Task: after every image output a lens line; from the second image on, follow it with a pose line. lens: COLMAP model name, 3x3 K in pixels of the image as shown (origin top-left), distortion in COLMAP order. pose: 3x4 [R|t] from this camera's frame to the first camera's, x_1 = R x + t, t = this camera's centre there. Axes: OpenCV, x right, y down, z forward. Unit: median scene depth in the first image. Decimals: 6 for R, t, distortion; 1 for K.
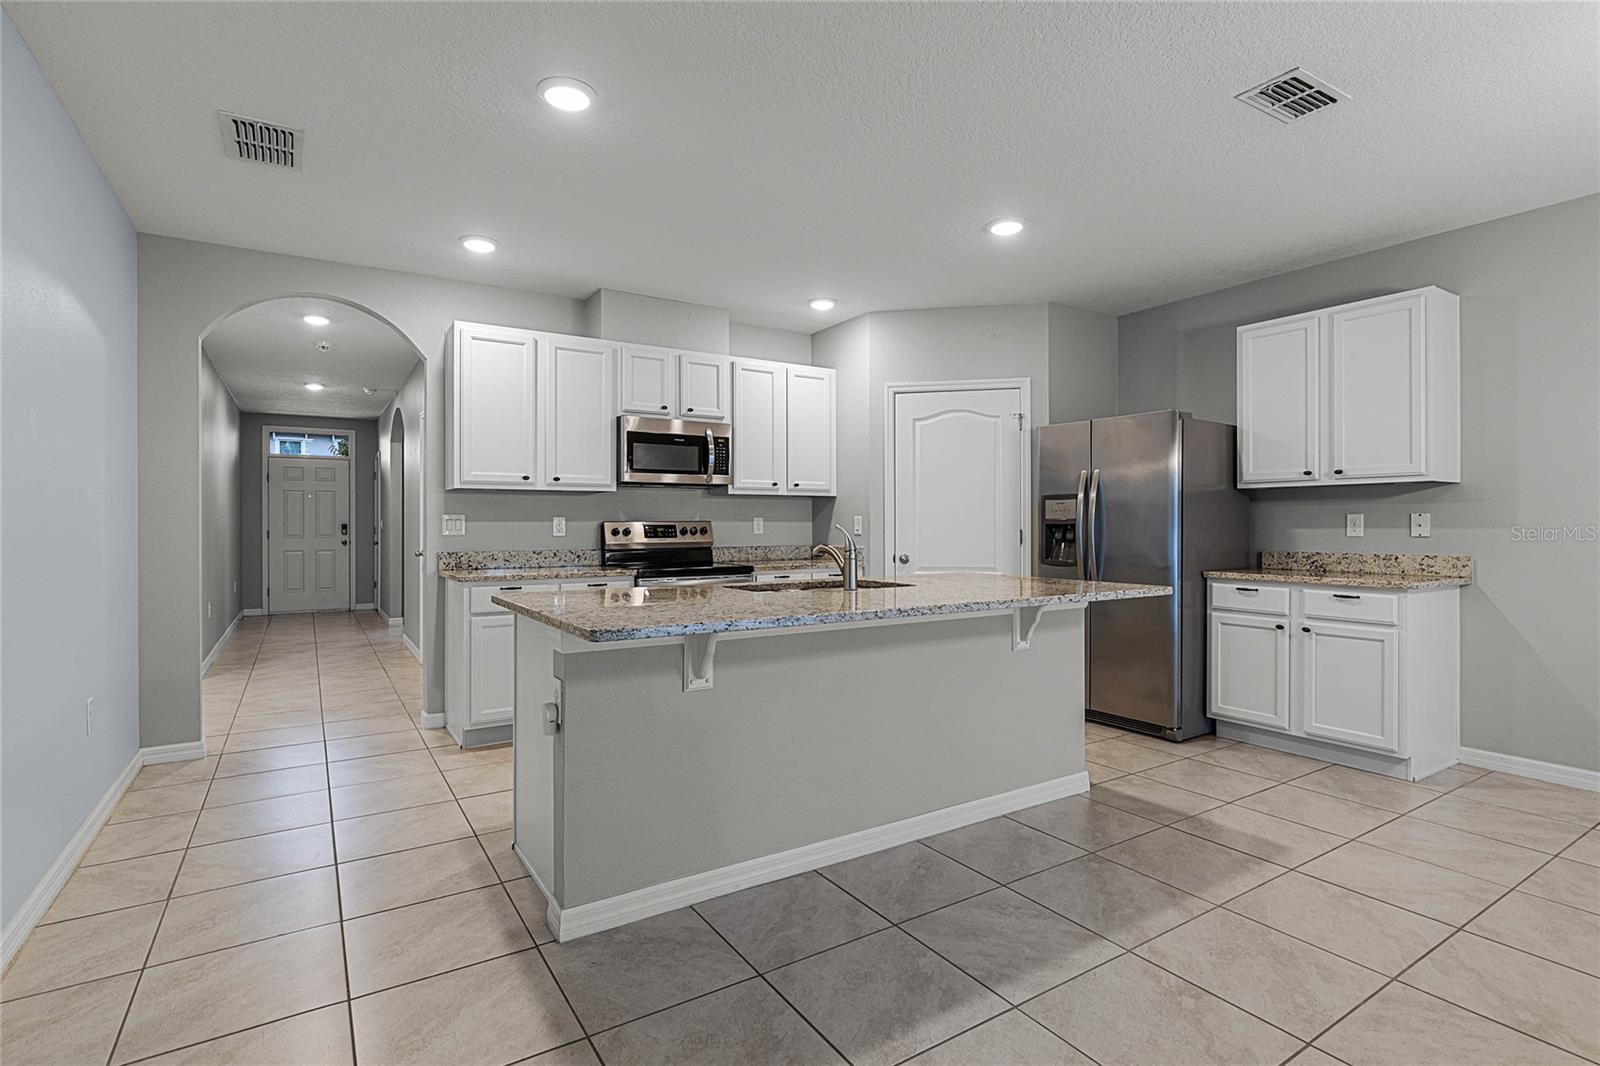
lens RADIAL K [[773.6, 0, 799.2], [0, 773.6, 523.8], [0, 0, 1]] dist [-0.003037, -0.000926]
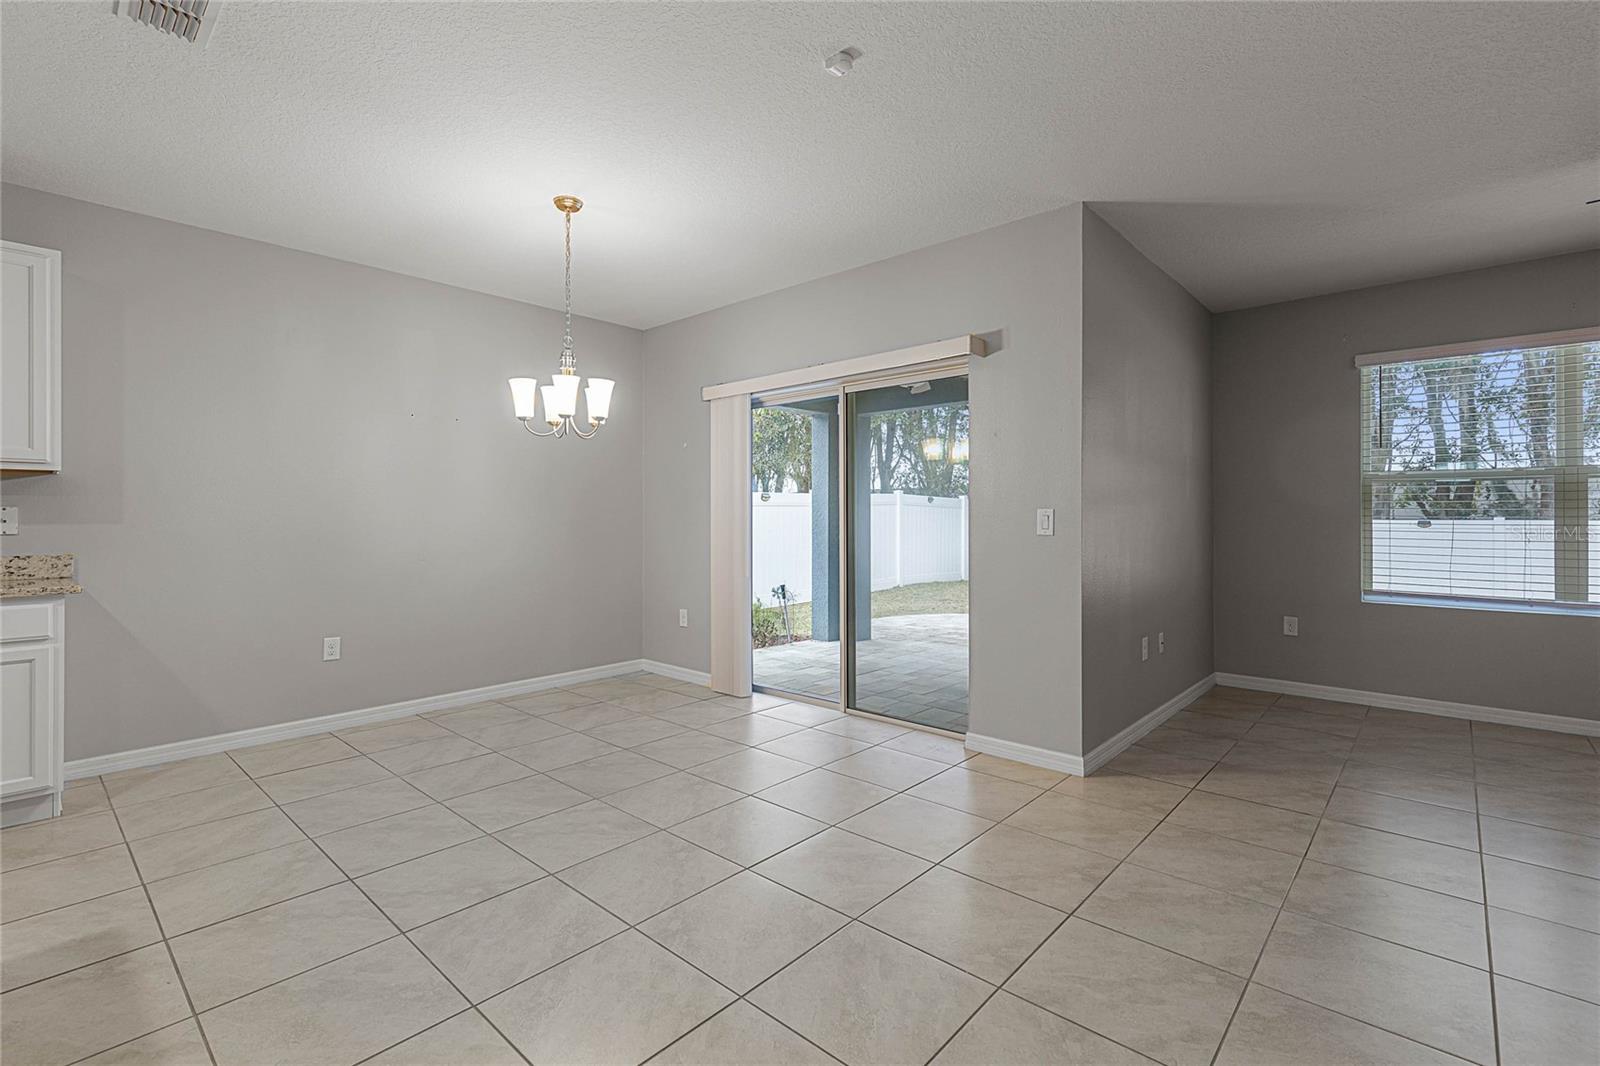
lens RADIAL K [[722.1, 0, 798.2], [0, 722.1, 515.8], [0, 0, 1]] dist [0.001316, -0.000287]
pose [[-0.260139, 0.004139, 0.965562, -0.156875], [0.001338, 0.999991, -0.003926, 0.000312], [-0.965570, 0.000271, -0.260143, 0.306388]]
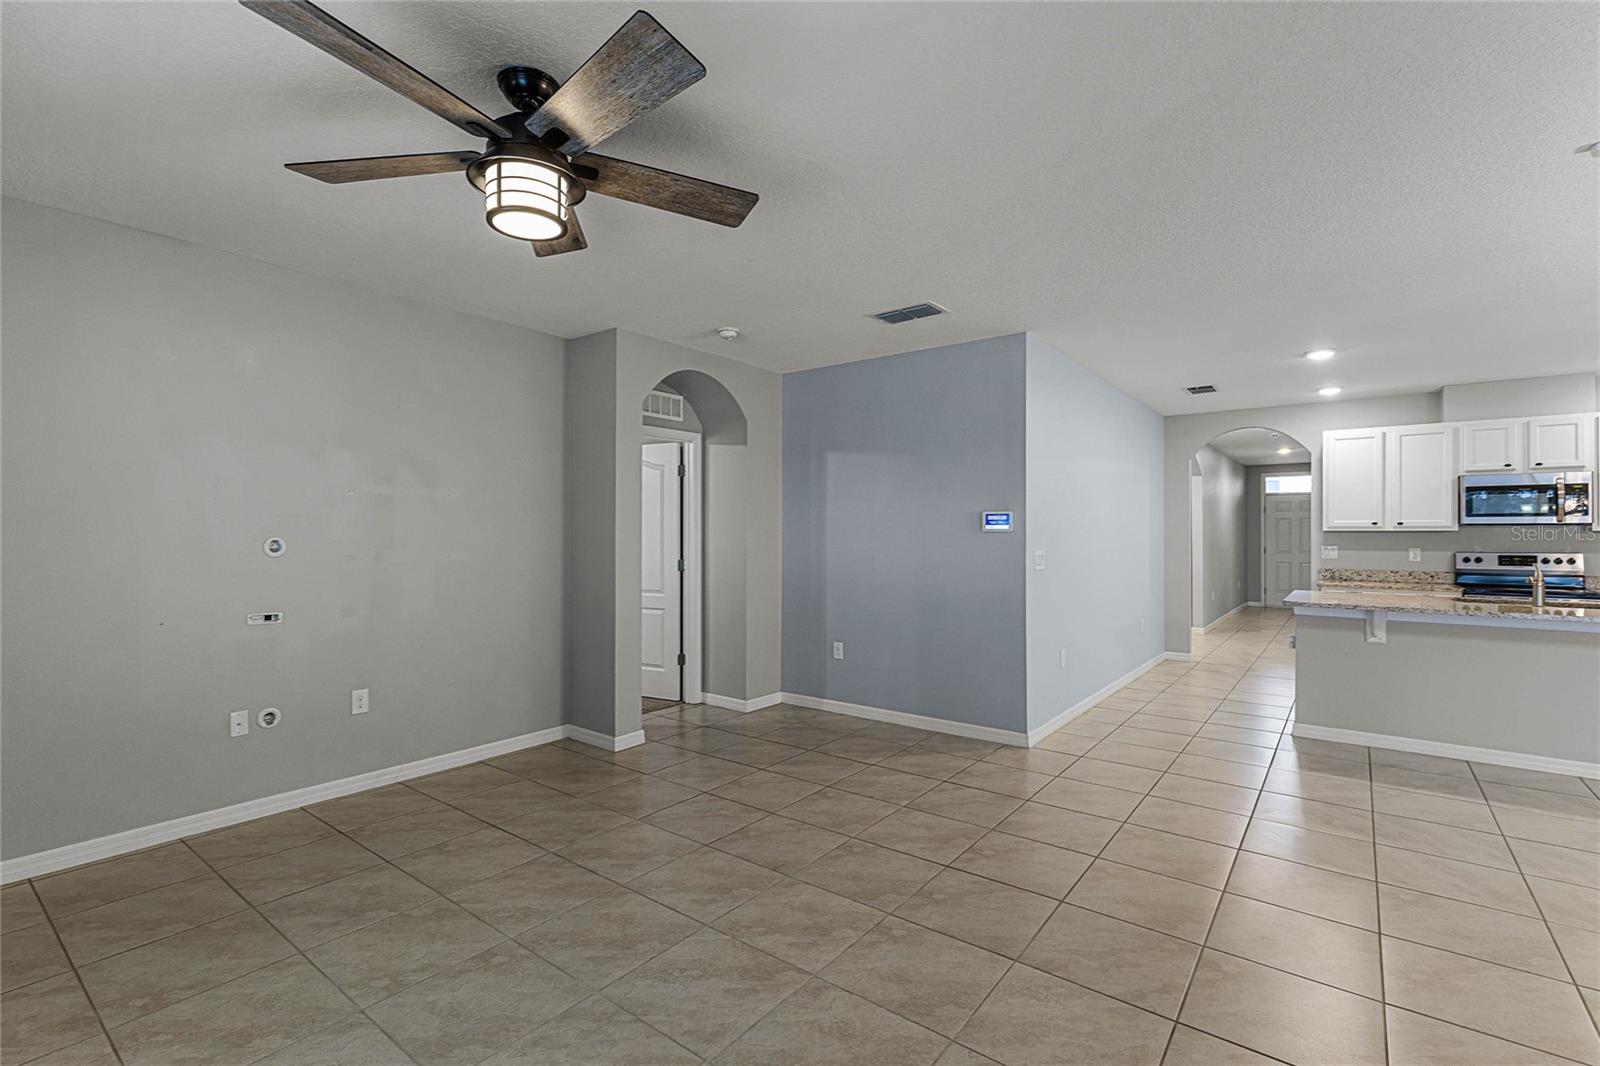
lens RADIAL K [[720.1, 0, 791.7], [0, 720.1, 532.5], [0, 0, 1]] dist [0.000046, -0.000042]
pose [[0.329838, 0.001702, -0.944036, 0.589106], [-0.003113, 0.999995, 0.000715, -0.036279], [0.944032, 0.002702, 0.329842, -0.549371]]
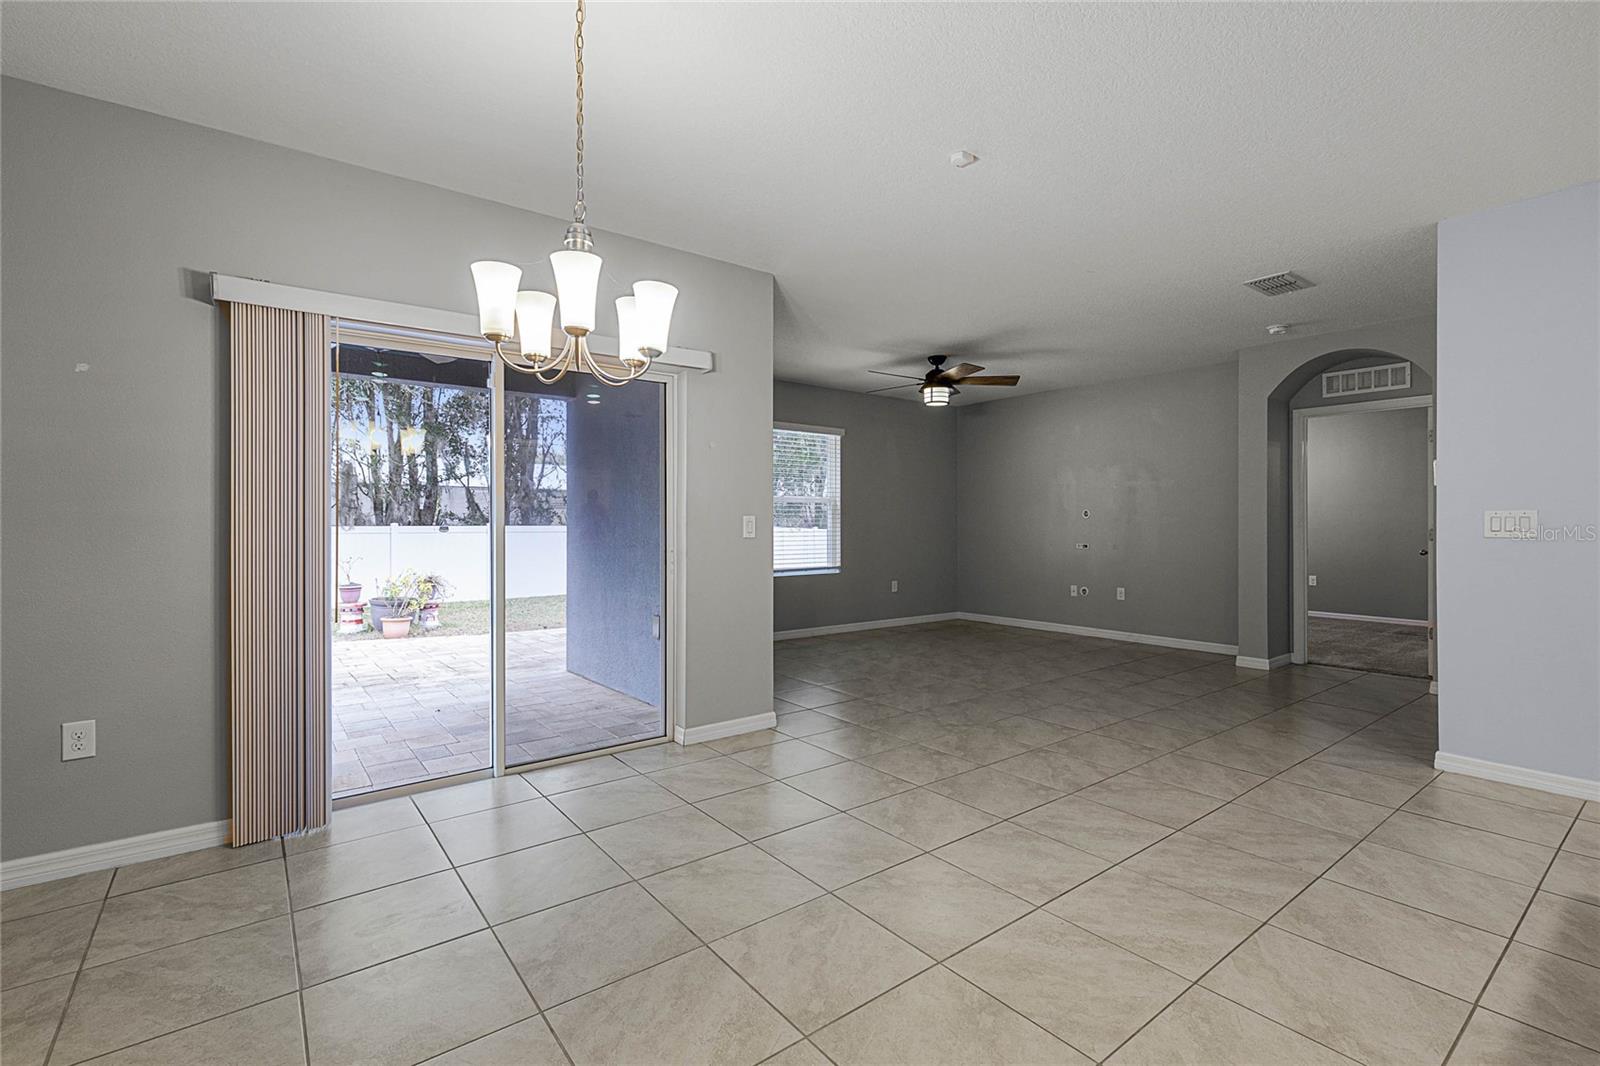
lens RADIAL K [[715.8, 0, 797.7], [0, 715.8, 526.8], [0, 0, 1]] dist [0.000222, 0.000014]
pose [[-0.996607, 0.002690, -0.082261, 0.493426], [0.002240, 0.999982, 0.005551, -0.000810], [0.082274, 0.005348, -0.996595, 0.740822]]
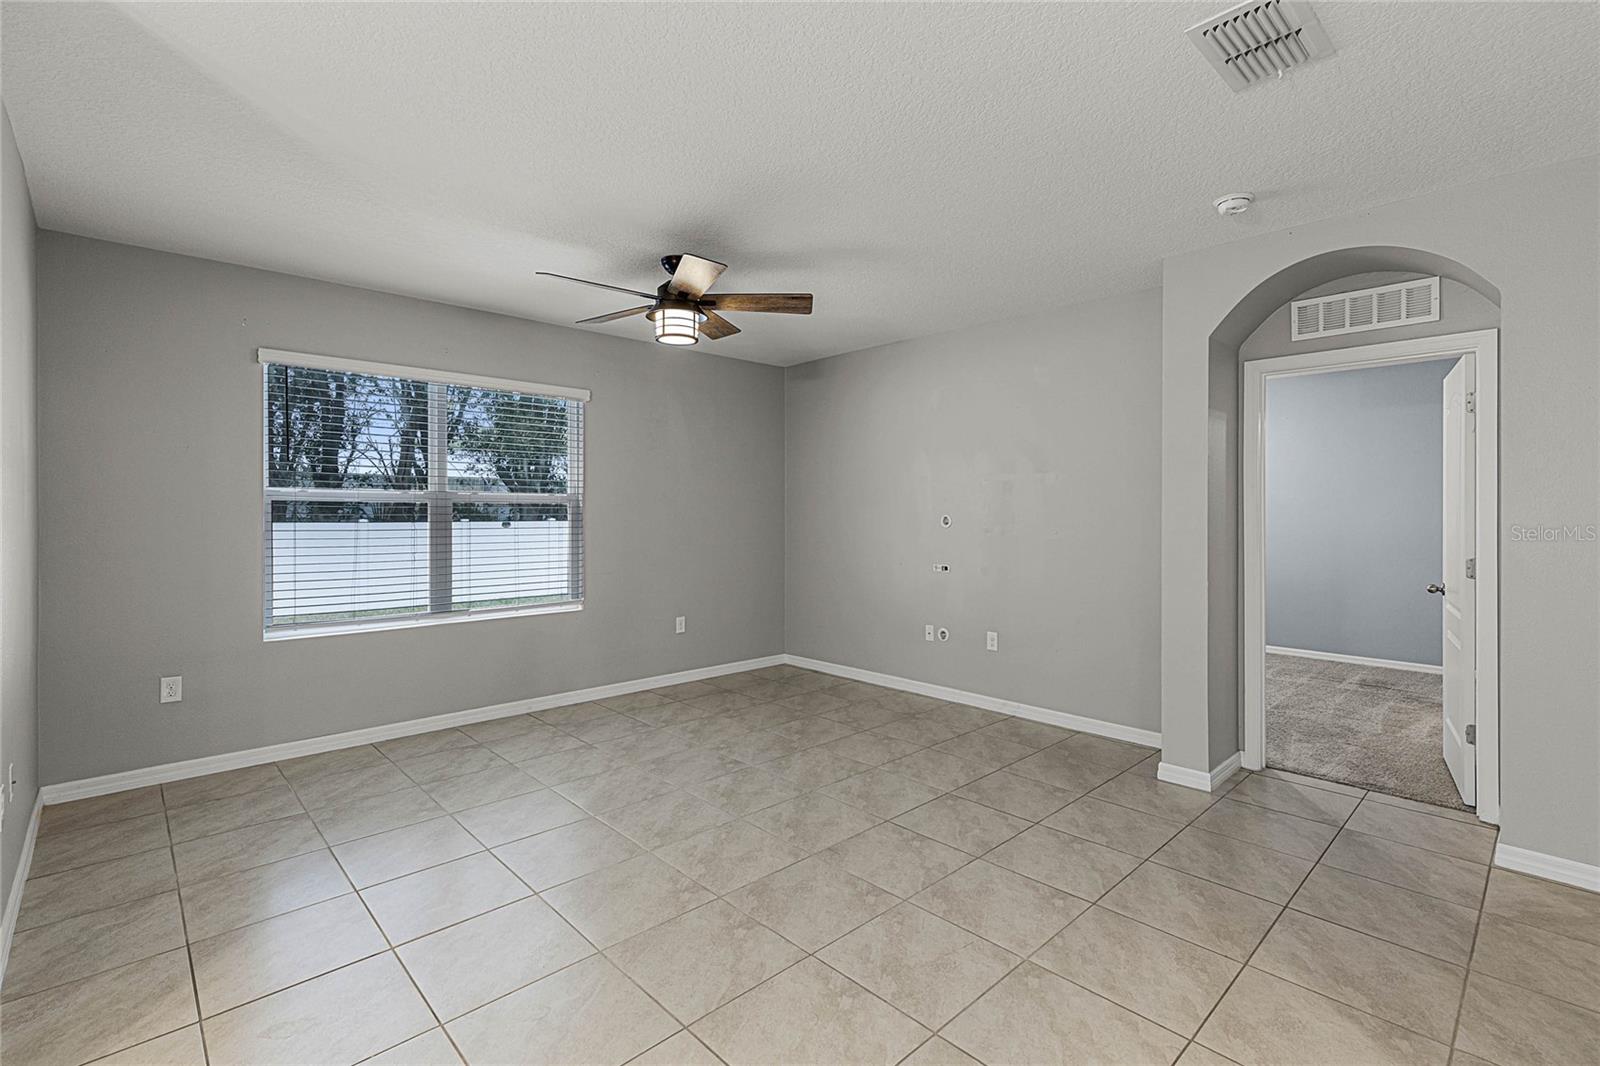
lens RADIAL K [[722.1, 0, 798.2], [0, 722.1, 515.8], [0, 0, 1]] dist [0.001316, -0.000287]
pose [[-0.982872, 0.001843, -0.184281, 0.141933], [0.000601, 0.999977, 0.006797, -0.034963], [0.184289, 0.006570, -0.982850, 0.236719]]
